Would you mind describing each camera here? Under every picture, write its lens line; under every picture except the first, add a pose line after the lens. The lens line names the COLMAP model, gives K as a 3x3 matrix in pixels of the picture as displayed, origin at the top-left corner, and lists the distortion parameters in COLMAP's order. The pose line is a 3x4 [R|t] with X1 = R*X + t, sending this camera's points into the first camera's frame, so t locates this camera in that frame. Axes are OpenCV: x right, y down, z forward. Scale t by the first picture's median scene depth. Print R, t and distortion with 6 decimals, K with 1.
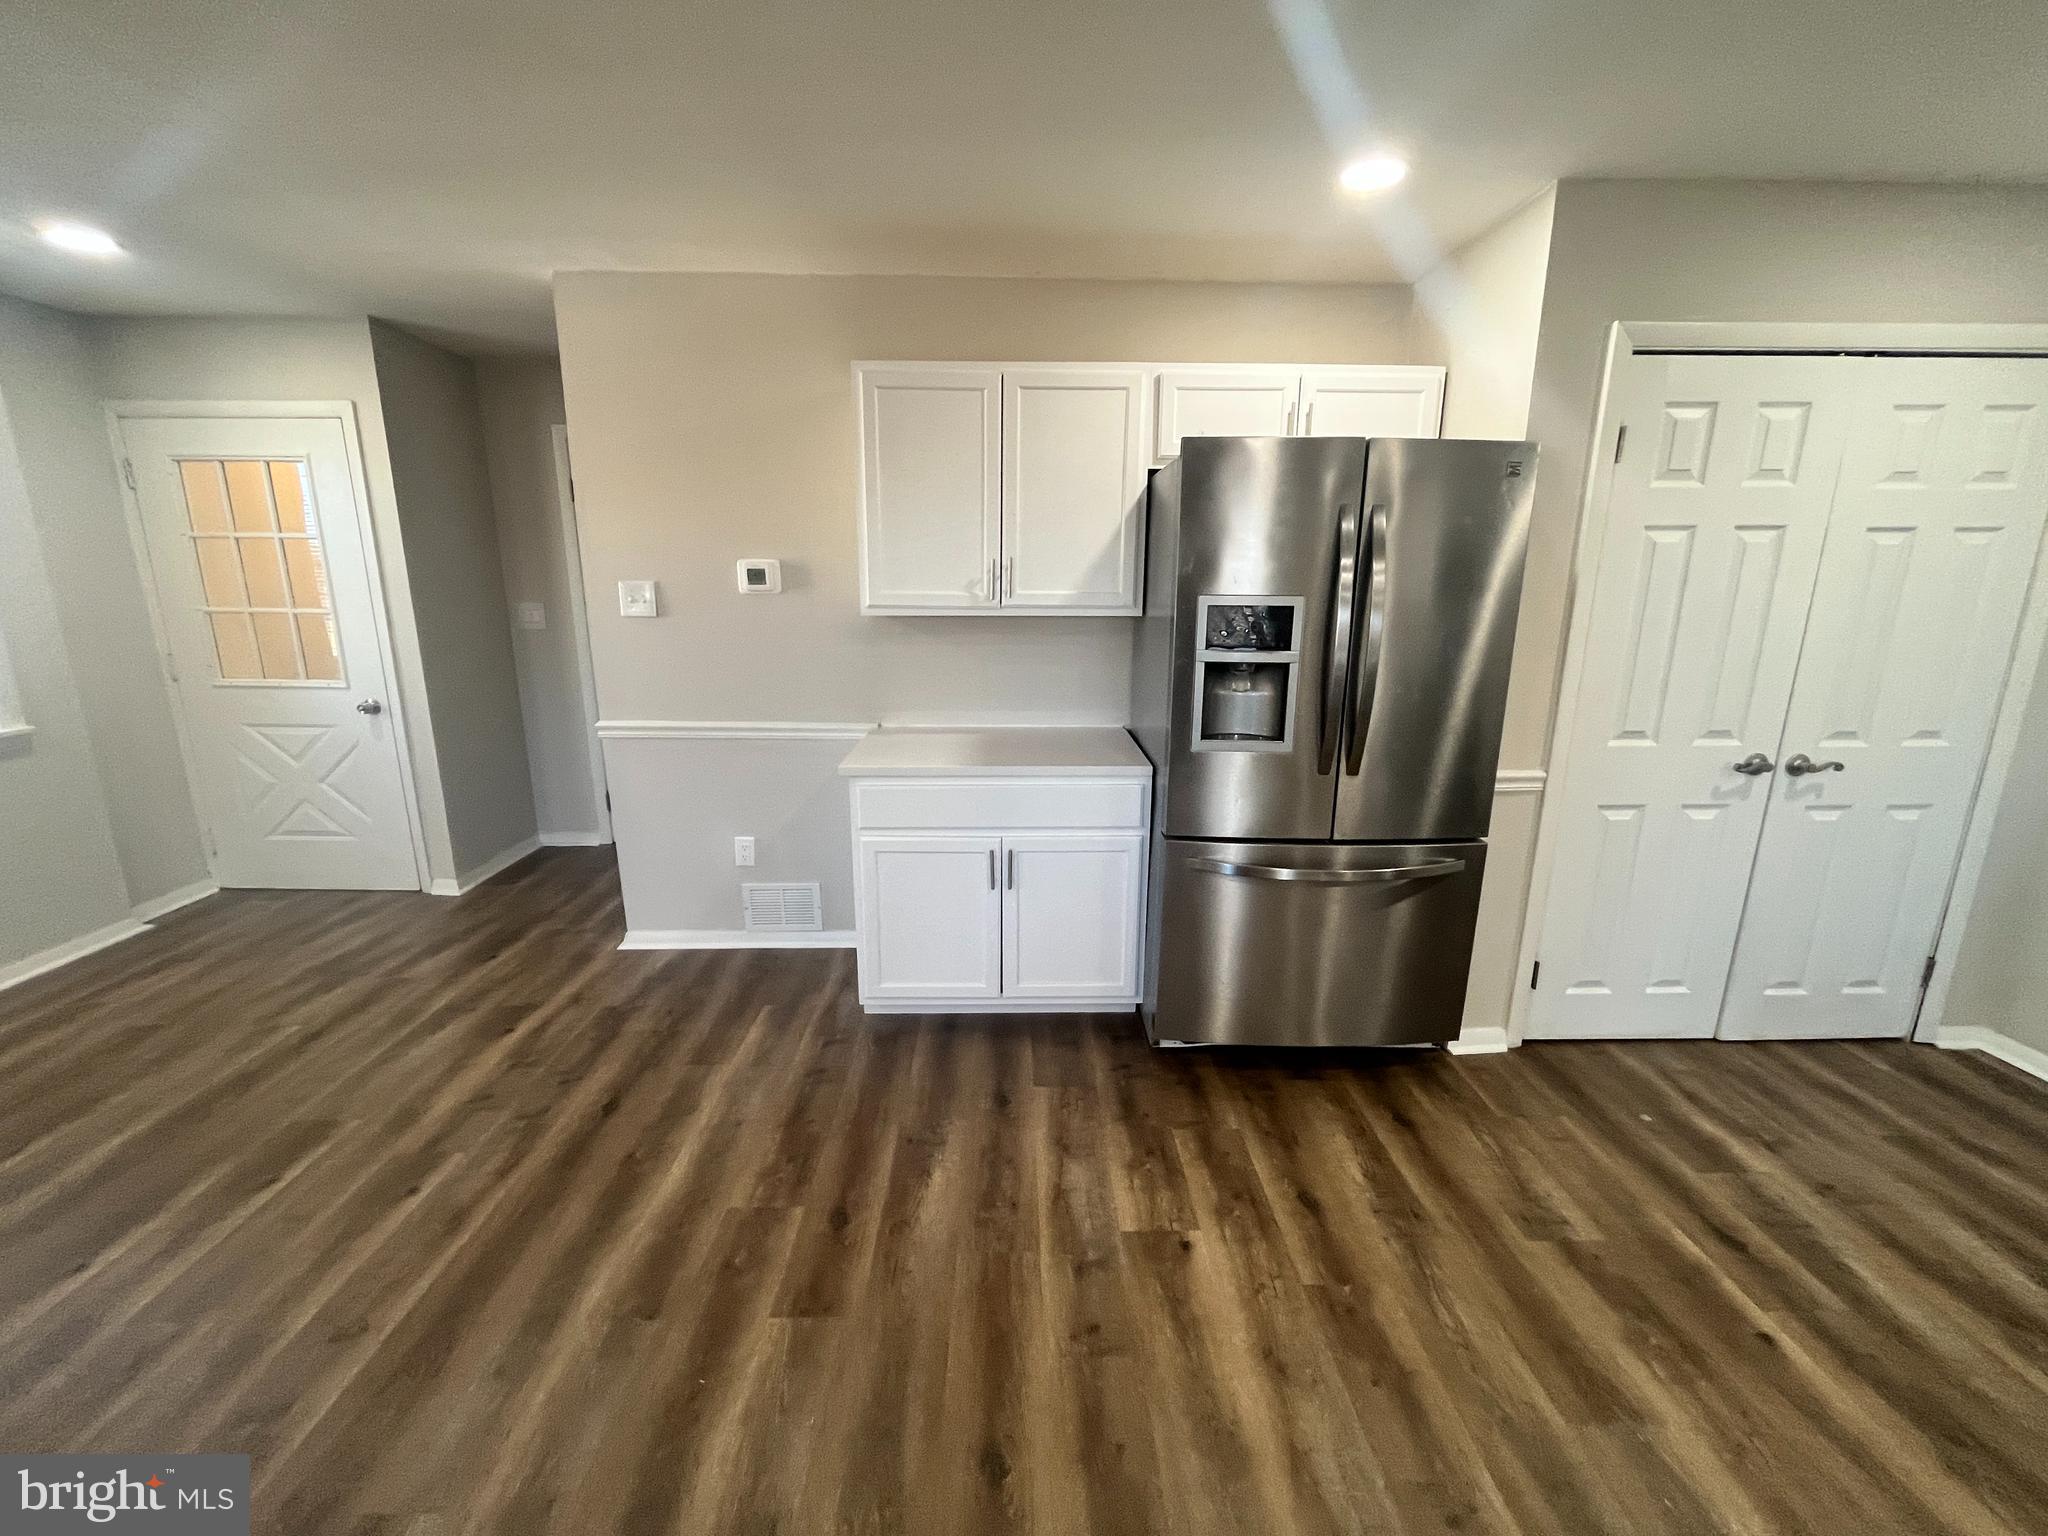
lens RADIAL K [[829.0, 0, 1023.8], [0, 829.0, 766.0], [0, 0, 1]] dist [-0.006469, 0.001208]
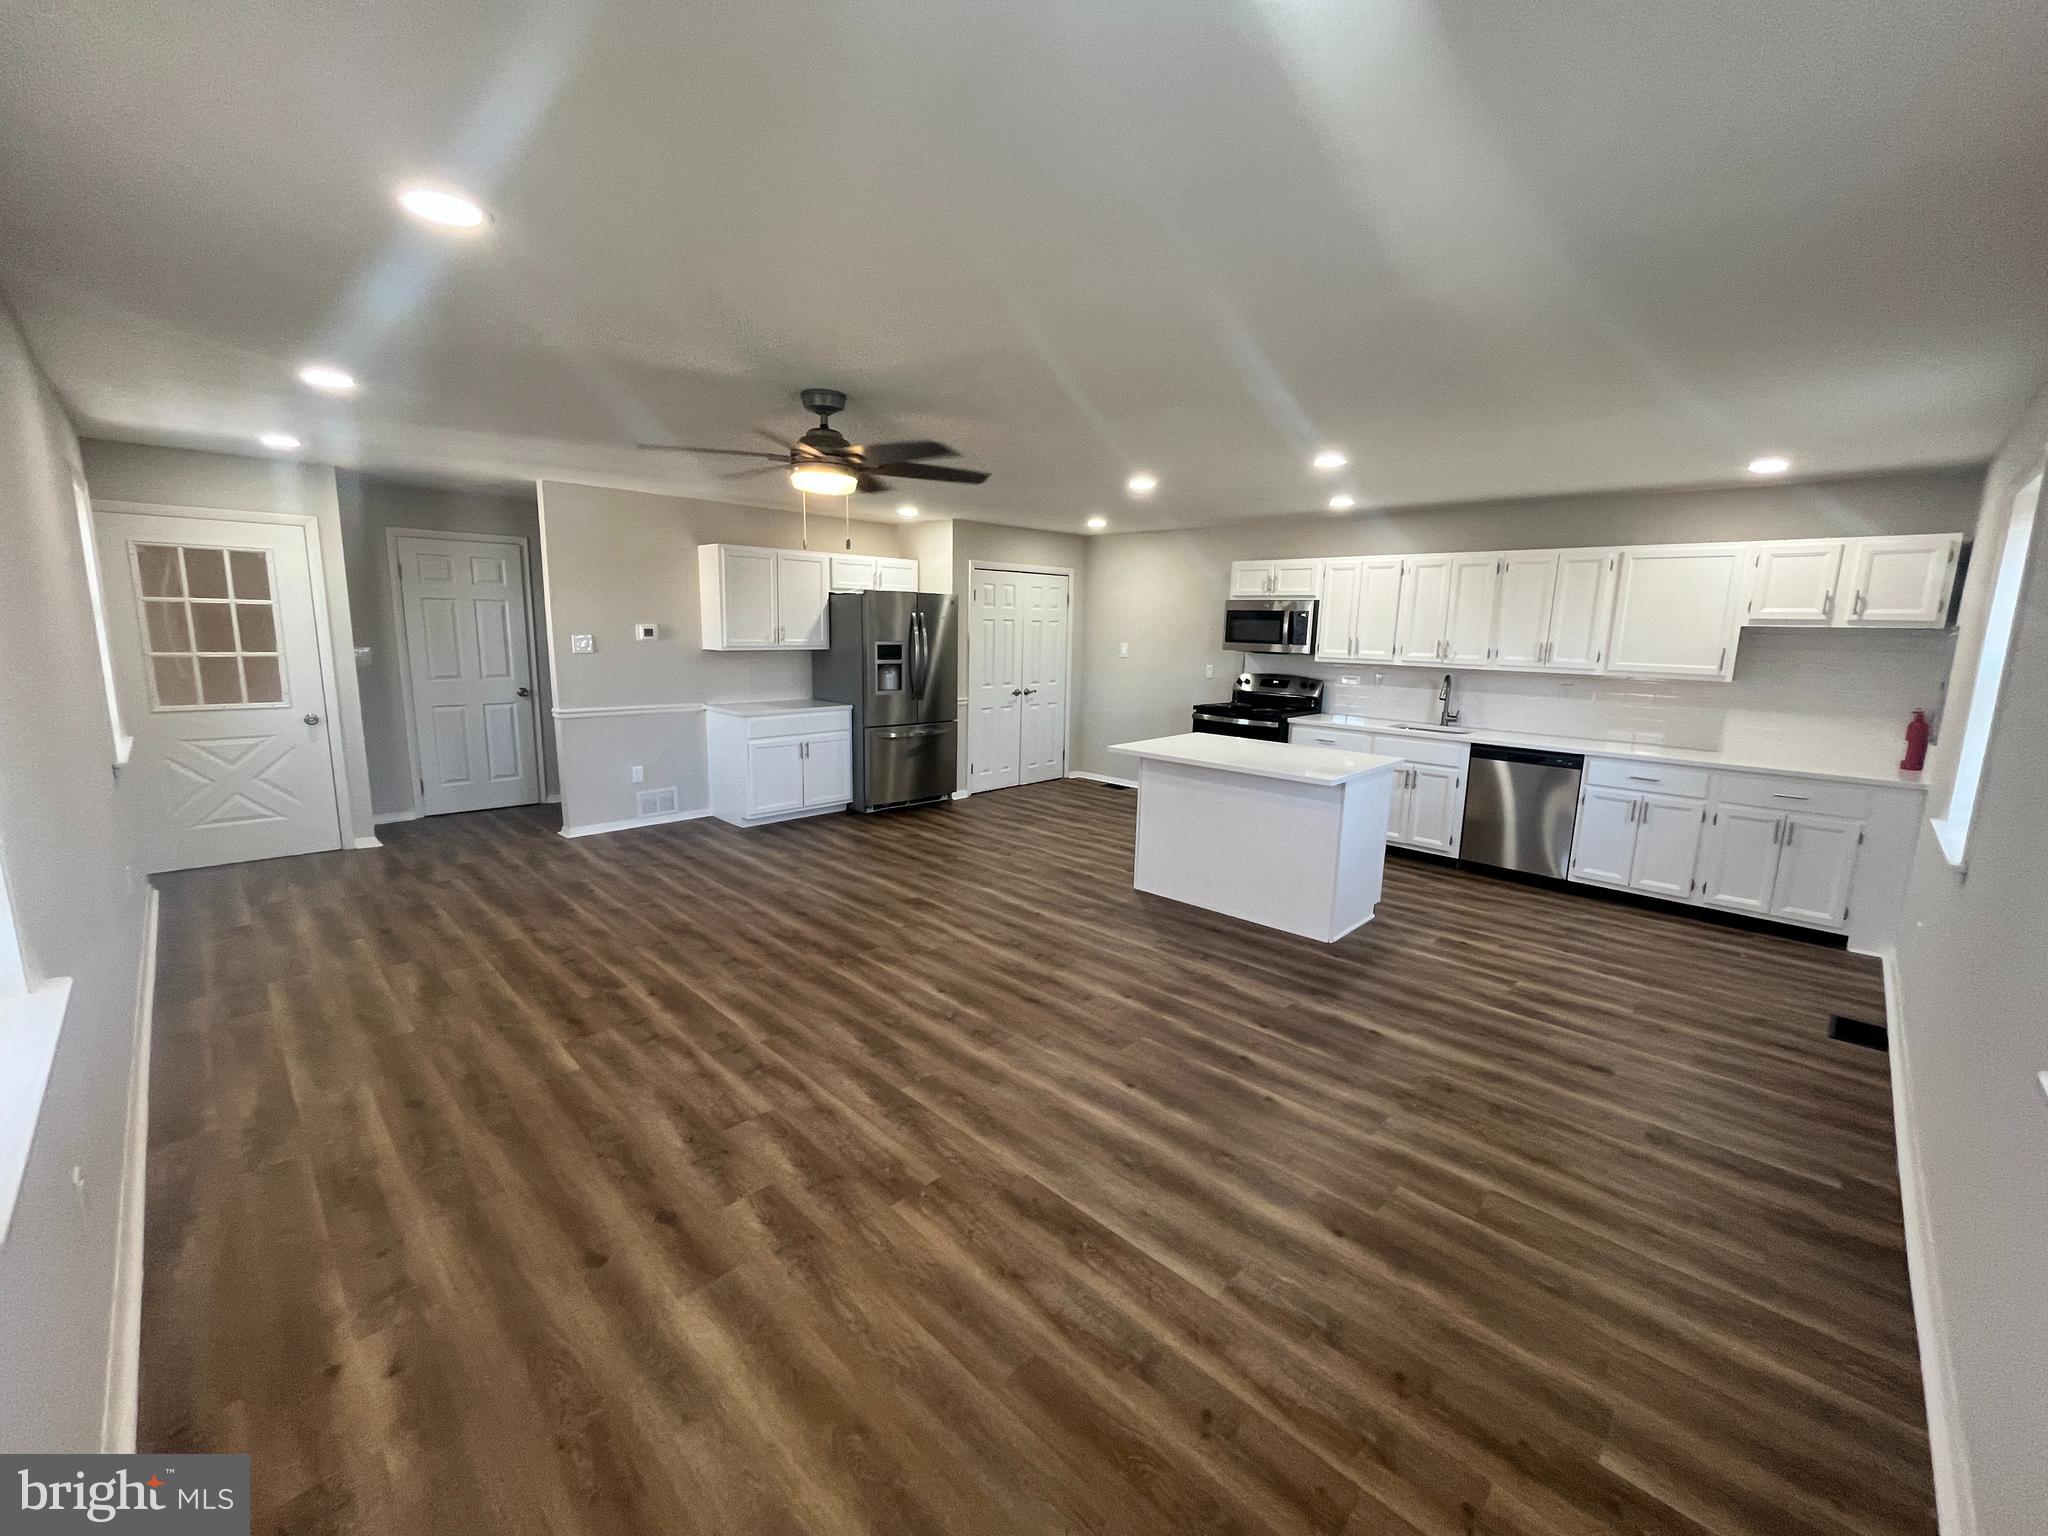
lens RADIAL K [[829.0, 0, 1027.4], [0, 829.0, 766.1], [0, 0, 1]] dist [-0.006469, 0.001208]
pose [[0.708570, -0.109100, 0.697156, -1.294814], [0.140334, 0.990028, 0.012300, 0.235272], [-0.691545, 0.089119, 0.716814, -1.247535]]
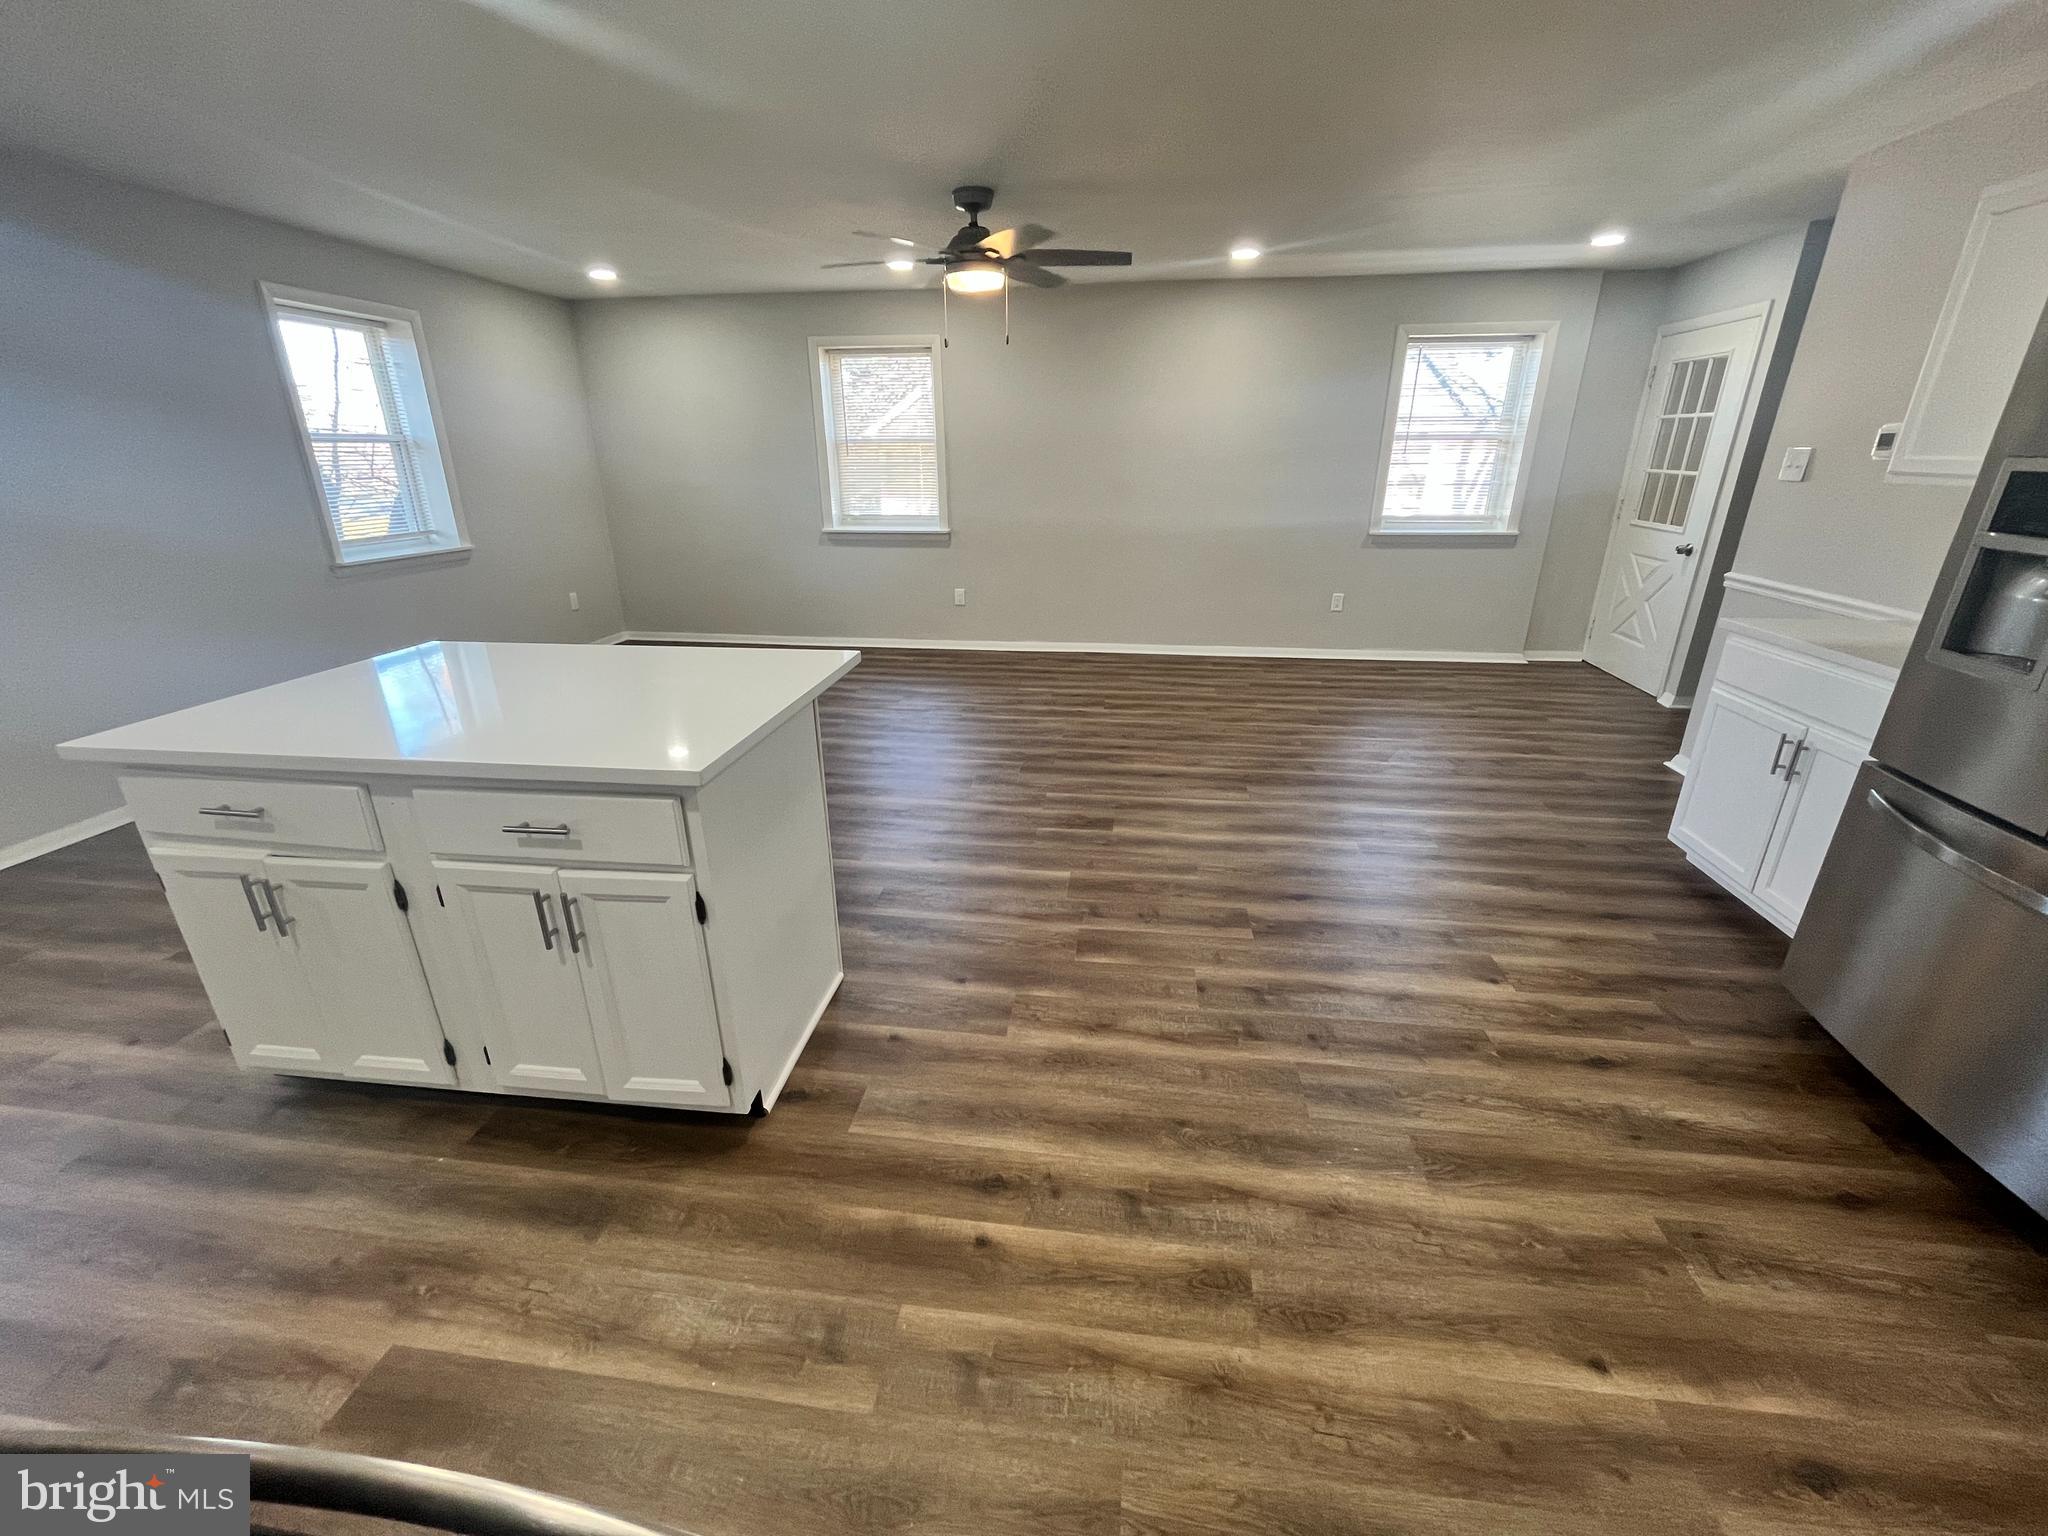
lens RADIAL K [[829.0, 0, 1029.2], [0, 829.0, 767.2], [0, 0, 1]] dist [-0.006469, 0.001208]
pose [[-0.139428, 0.351073, -0.925909, 0.981111], [-0.222228, 0.900098, 0.374751, -0.027835], [0.964974, 0.258014, -0.047481, 0.201954]]
